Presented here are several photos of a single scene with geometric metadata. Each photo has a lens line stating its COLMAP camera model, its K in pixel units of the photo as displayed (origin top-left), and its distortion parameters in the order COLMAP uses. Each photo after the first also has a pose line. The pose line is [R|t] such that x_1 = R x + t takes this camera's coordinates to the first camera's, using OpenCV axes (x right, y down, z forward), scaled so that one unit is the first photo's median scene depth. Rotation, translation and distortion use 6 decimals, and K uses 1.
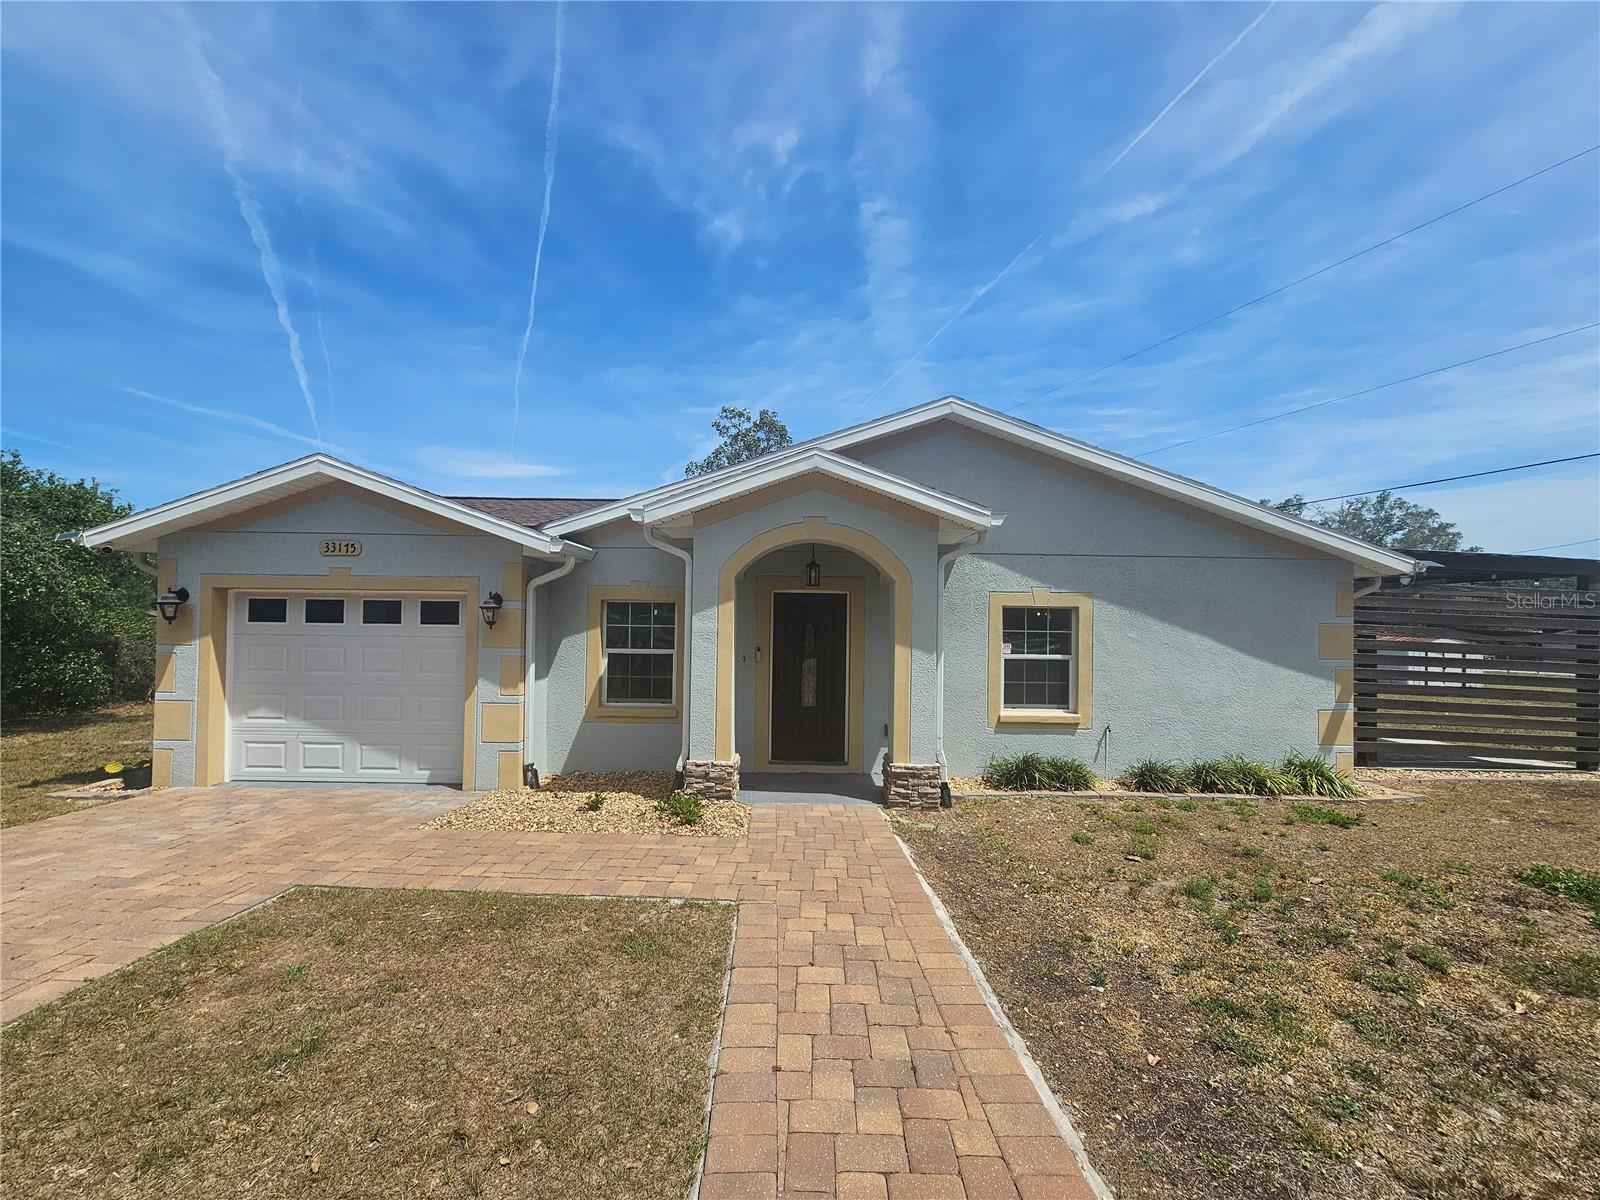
lens RADIAL K [[659.7, 0, 791.1], [0, 659.7, 604.4], [0, 0, 1]] dist [-0.000011, 0.000659]
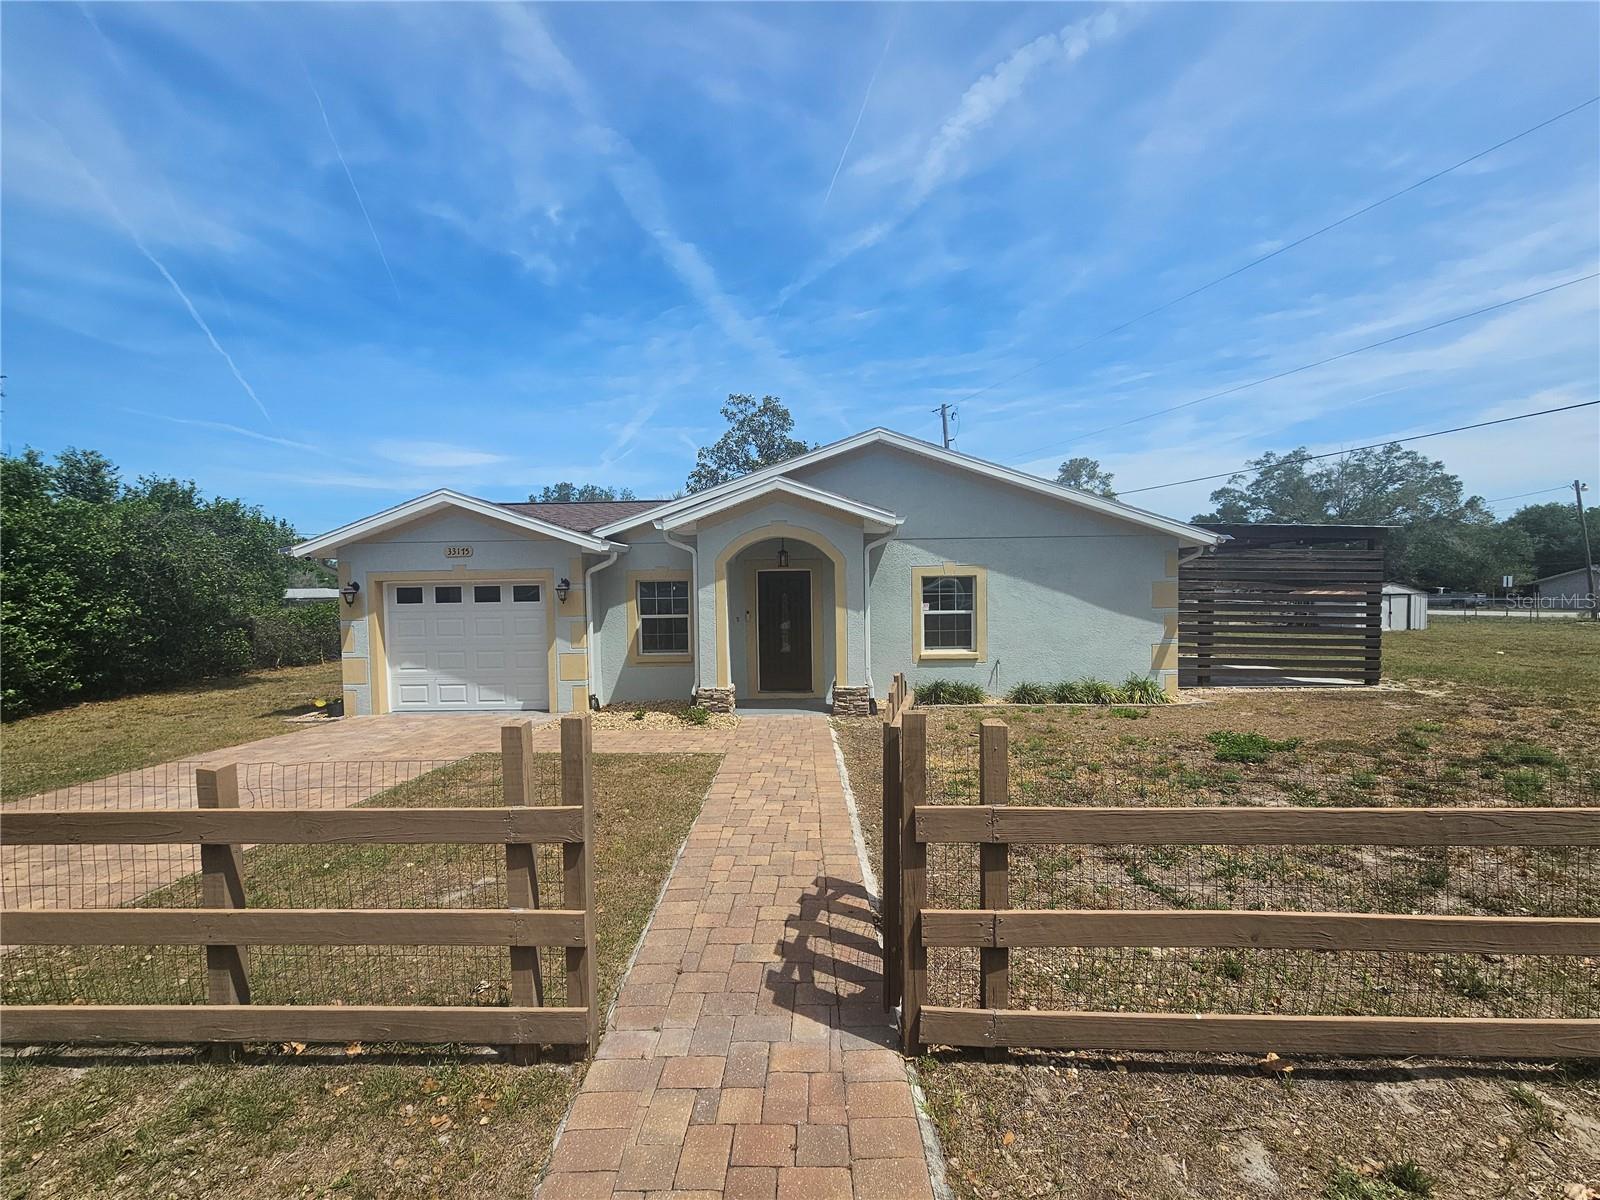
lens RADIAL K [[659.7, 0, 791.1], [0, 659.7, 604.4], [0, 0, 1]] dist [-0.000011, 0.000659]
pose [[0.999036, -0.028916, -0.033022, 0.091923], [0.030601, 0.998192, 0.051730, -0.019670], [0.031466, -0.052691, 0.998115, -0.410283]]
